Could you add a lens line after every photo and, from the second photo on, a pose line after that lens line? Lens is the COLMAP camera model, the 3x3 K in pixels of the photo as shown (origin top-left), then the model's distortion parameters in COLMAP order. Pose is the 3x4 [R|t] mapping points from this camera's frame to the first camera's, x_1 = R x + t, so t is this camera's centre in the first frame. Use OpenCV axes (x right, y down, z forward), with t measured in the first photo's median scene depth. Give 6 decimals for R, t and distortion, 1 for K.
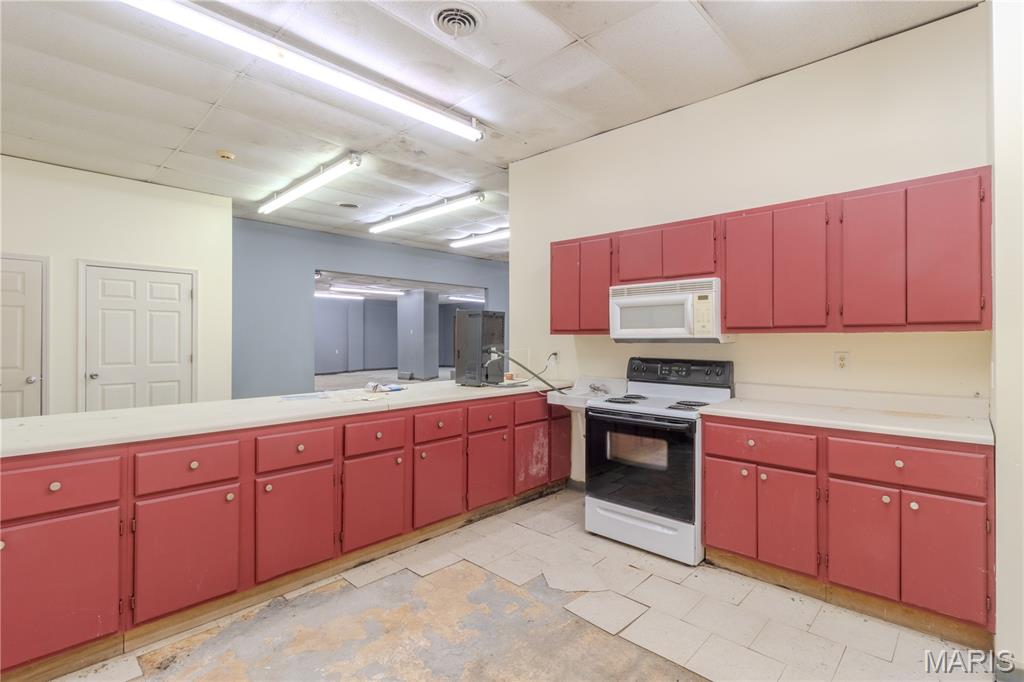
lens RADIAL K [[480.9, 0, 510.1], [0, 480.9, 339.4], [0, 0, 1]] dist [0.012391, 0.007901]
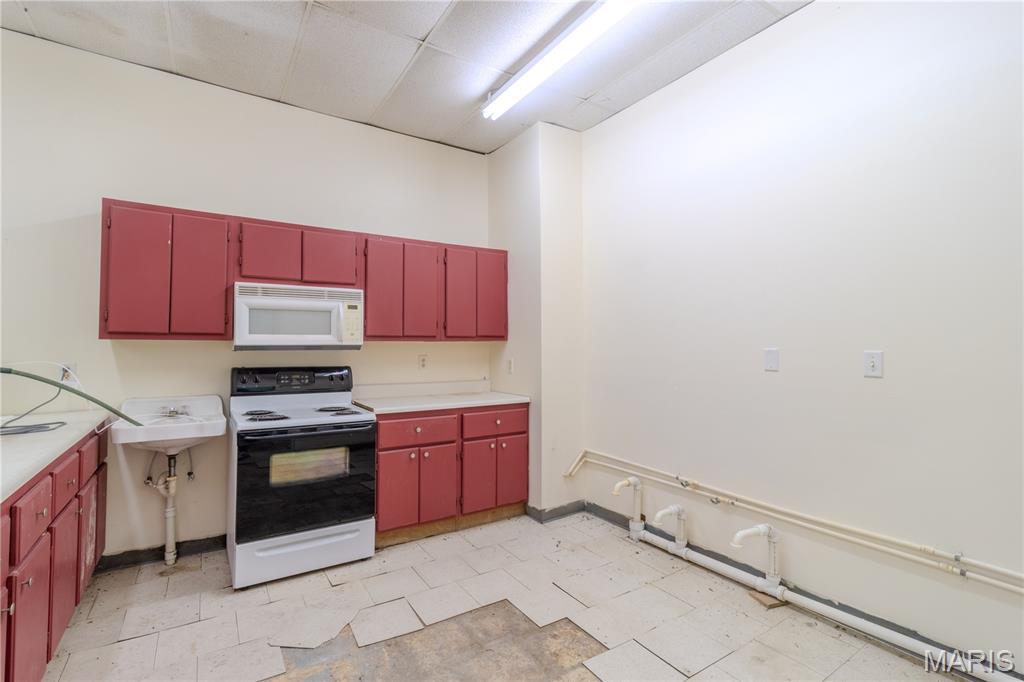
lens RADIAL K [[480.9, 0, 507.8], [0, 480.9, 340.1], [0, 0, 1]] dist [0.012391, 0.007901]
pose [[0.249627, 0.014703, 0.968230, -0.542863], [0.001644, 0.999877, -0.015608, 0.003329], [-0.968341, 0.005488, 0.249572, 0.398815]]
